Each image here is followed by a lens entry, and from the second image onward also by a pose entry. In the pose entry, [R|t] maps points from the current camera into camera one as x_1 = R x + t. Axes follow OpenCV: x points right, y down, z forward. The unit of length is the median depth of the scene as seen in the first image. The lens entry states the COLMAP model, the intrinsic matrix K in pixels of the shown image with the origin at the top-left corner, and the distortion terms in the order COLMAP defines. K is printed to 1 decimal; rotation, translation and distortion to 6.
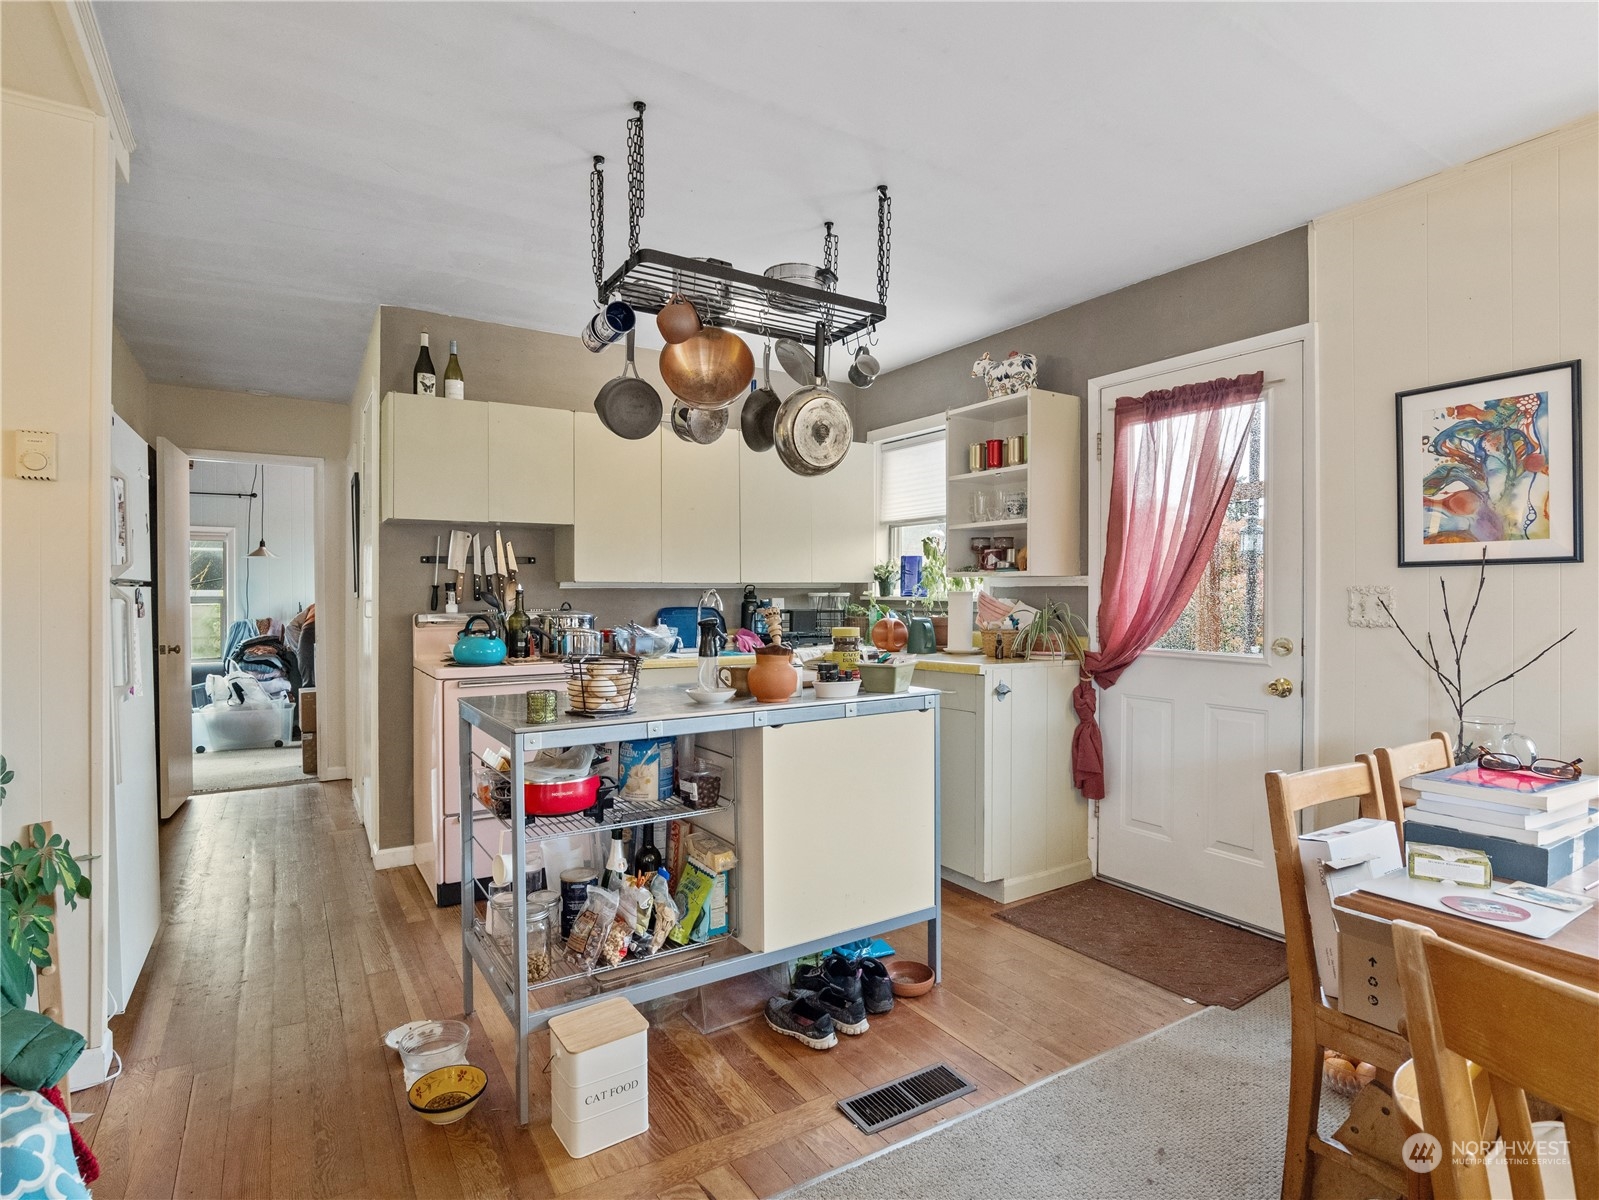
lens RADIAL K [[835.4, 0, 799.5], [0, 835.4, 600.0], [0, 0, 1]] dist [-0.028076, 0.008916]
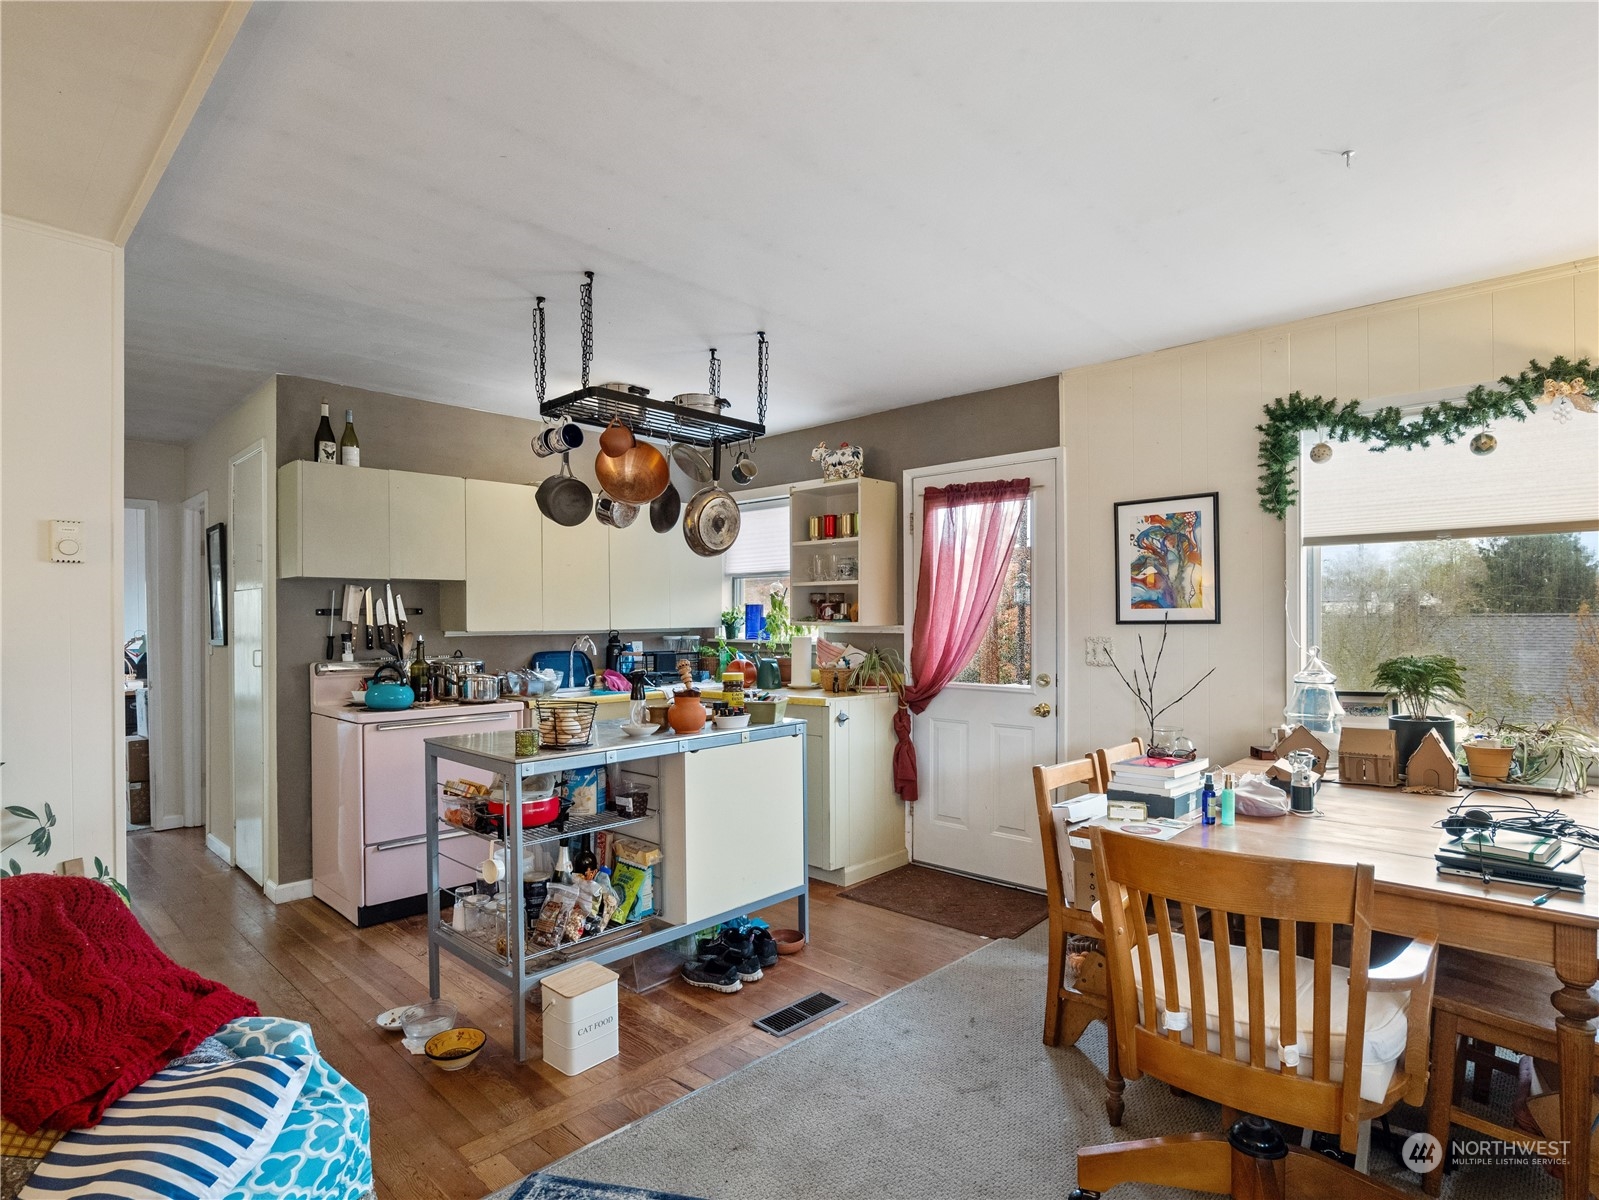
lens RADIAL K [[844.2, 0, 796.1], [0, 844.2, 627.1], [0, 0, 1]] dist [-0.030268, 0.000505]
pose [[0.971324, -0.005917, 0.237688, -0.154355], [0.005931, 0.999982, 0.000653, -0.037046], [-0.237687, 0.000775, 0.971341, -0.272974]]
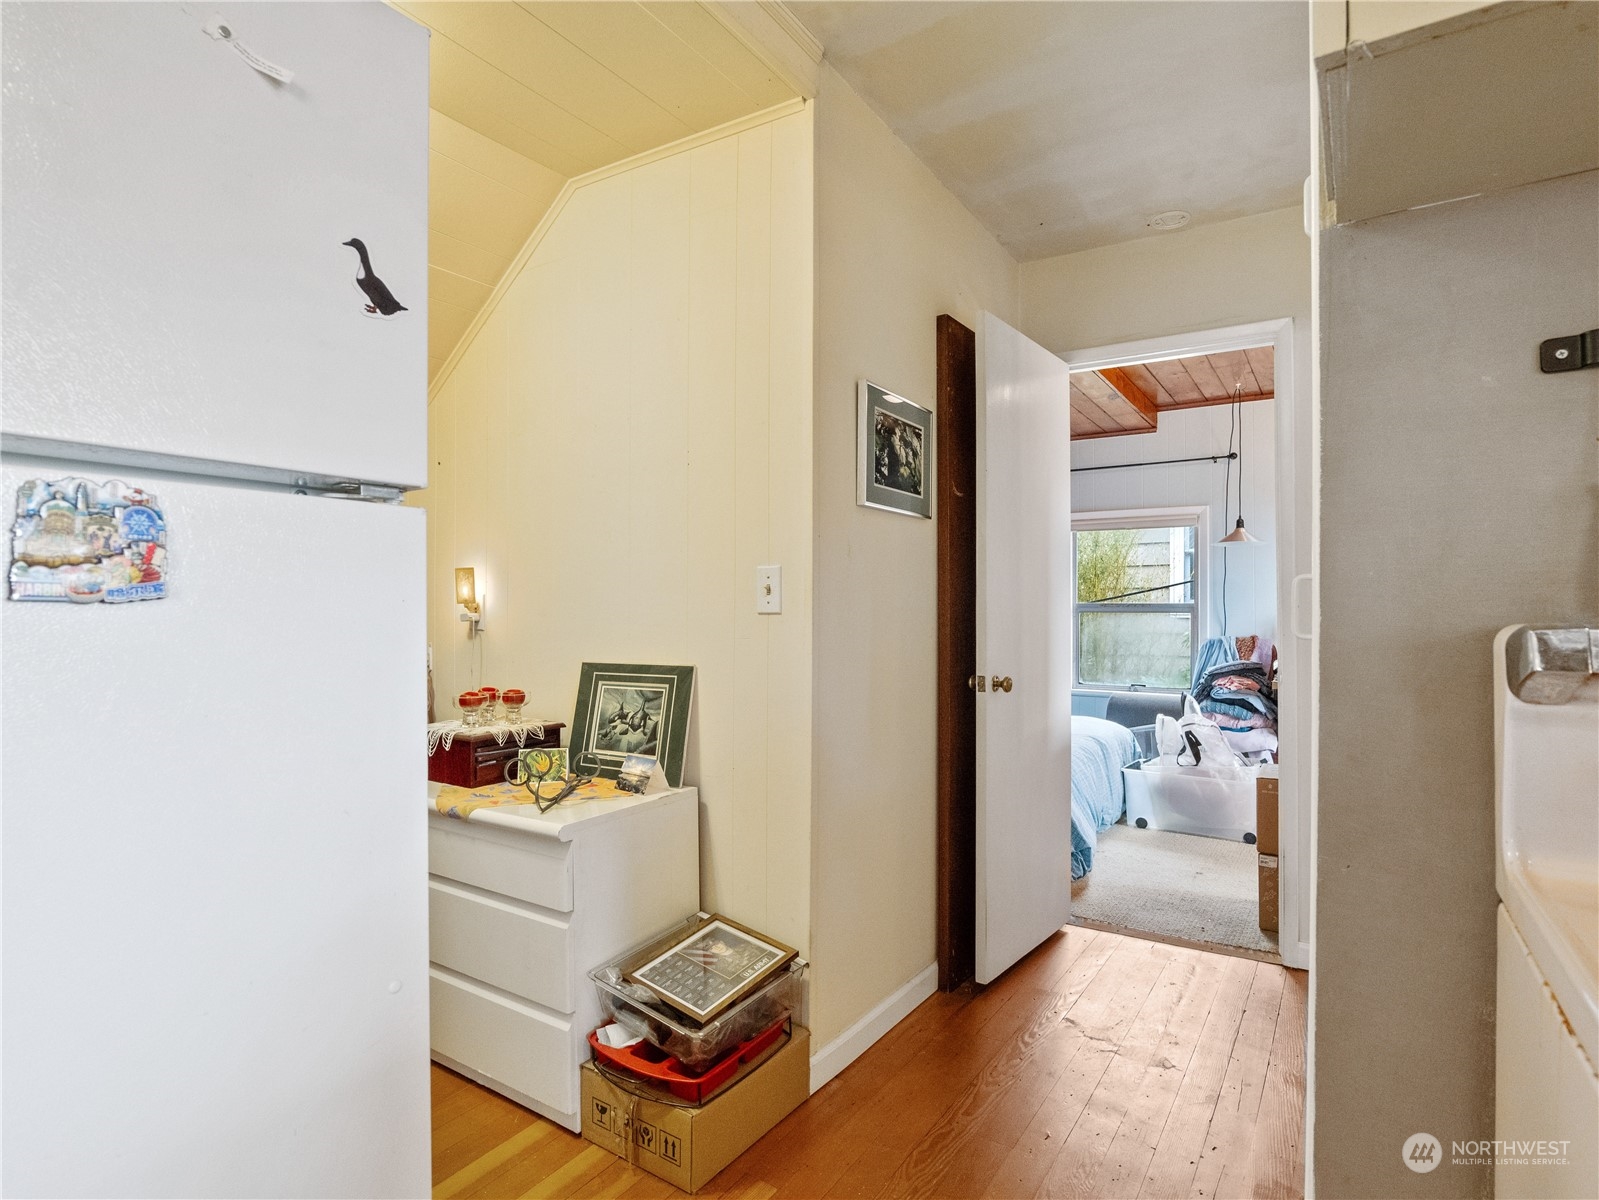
lens RADIAL K [[835.4, 0, 799.5], [0, 835.4, 600.0], [0, 0, 1]] dist [-0.028076, 0.008916]
pose [[0.409624, -0.009360, -0.912206, -0.484922], [-0.011163, 0.999821, -0.015272, 0.020294], [0.912186, 0.016439, 0.409446, 1.051401]]
